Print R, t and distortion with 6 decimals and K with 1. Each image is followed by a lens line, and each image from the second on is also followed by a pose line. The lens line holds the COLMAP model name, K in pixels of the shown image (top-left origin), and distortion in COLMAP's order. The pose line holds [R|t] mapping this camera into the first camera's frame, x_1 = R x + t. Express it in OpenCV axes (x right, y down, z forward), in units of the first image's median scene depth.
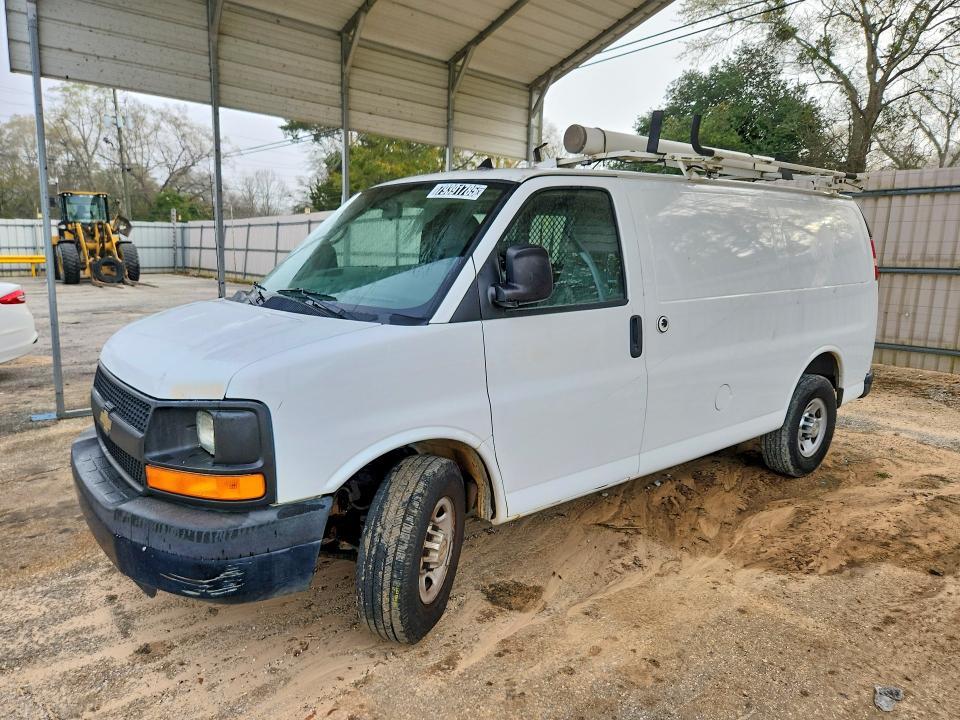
lens RADIAL K [[624.6, 0, 479.8], [0, 624.6, 360.5], [0, 0, 1]] dist [0.009693, -0.010422]
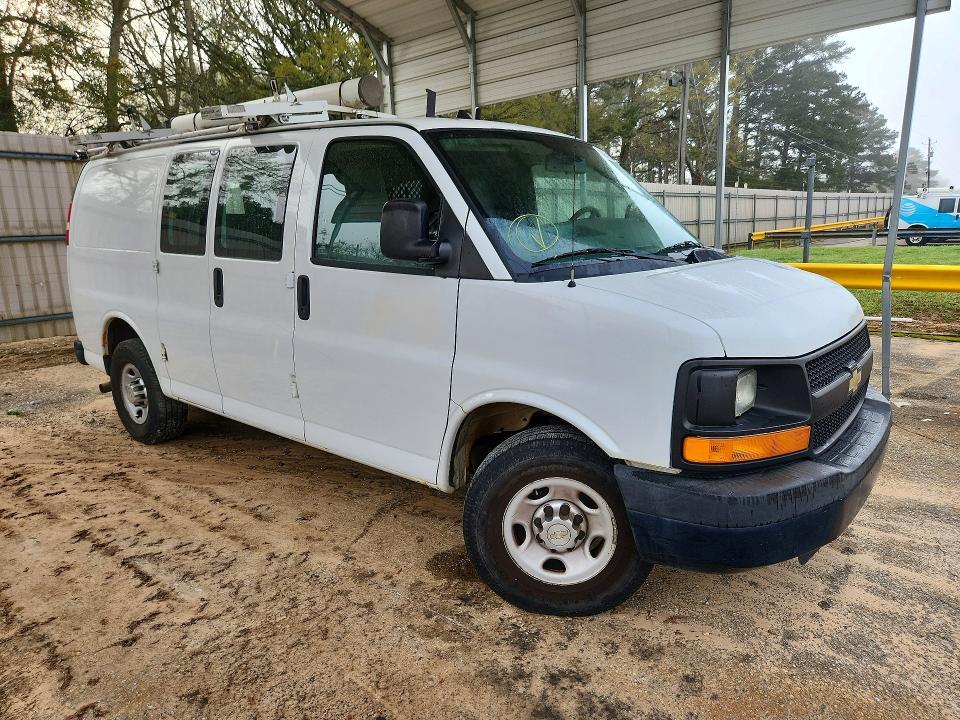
lens RADIAL K [[624.6, 0, 484.3], [0, 624.6, 363.1], [0, 0, 1]] dist [0.009693, -0.010422]
pose [[-0.154423, -0.229868, 0.960892, -1.247764], [0.189323, 0.947651, 0.257127, -0.242212], [-0.969696, 0.221625, -0.102820, 1.447046]]
